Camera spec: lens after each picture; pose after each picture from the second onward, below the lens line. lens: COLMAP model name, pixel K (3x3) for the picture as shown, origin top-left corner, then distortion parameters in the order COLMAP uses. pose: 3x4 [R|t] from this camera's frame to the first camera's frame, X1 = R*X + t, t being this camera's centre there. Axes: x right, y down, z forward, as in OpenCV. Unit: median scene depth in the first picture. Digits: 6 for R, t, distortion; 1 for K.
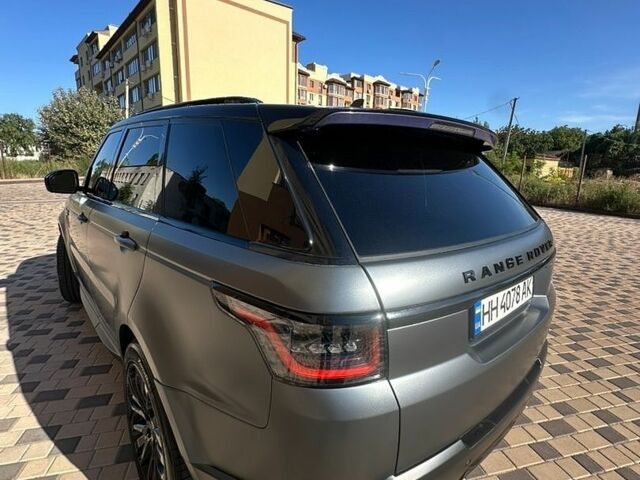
lens RADIAL K [[342.8, 0, 321.5], [0, 342.8, 240.2], [0, 0, 1]] dist [-0.008949, 0.002050]
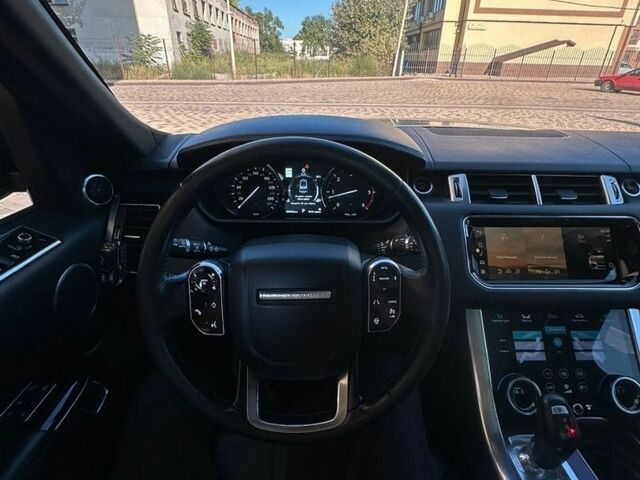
lens RADIAL K [[342.8, 0, 321.5], [0, 342.8, 240.2], [0, 0, 1]] dist [-0.008949, 0.002050]
pose [[0.760465, 0.294327, -0.578847, -0.023538], [-0.136264, 0.943867, 0.300910, -0.011031], [0.634921, -0.149955, 0.757884, 0.050251]]
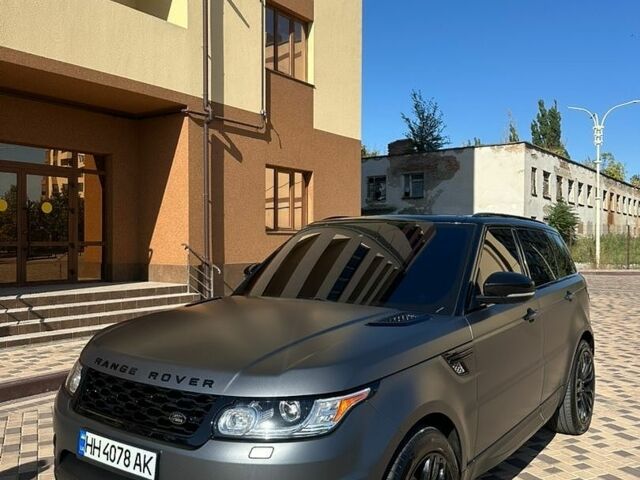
lens RADIAL K [[591.0, 0, 318.0], [0, 591.0, 240.8], [0, 0, 1]] dist [0.160738, -0.341330]
pose [[0.177951, -0.022580, -0.983780, 0.108714], [-0.209319, 0.975989, -0.060263, 0.006932], [0.961519, 0.216648, 0.168952, -0.027263]]
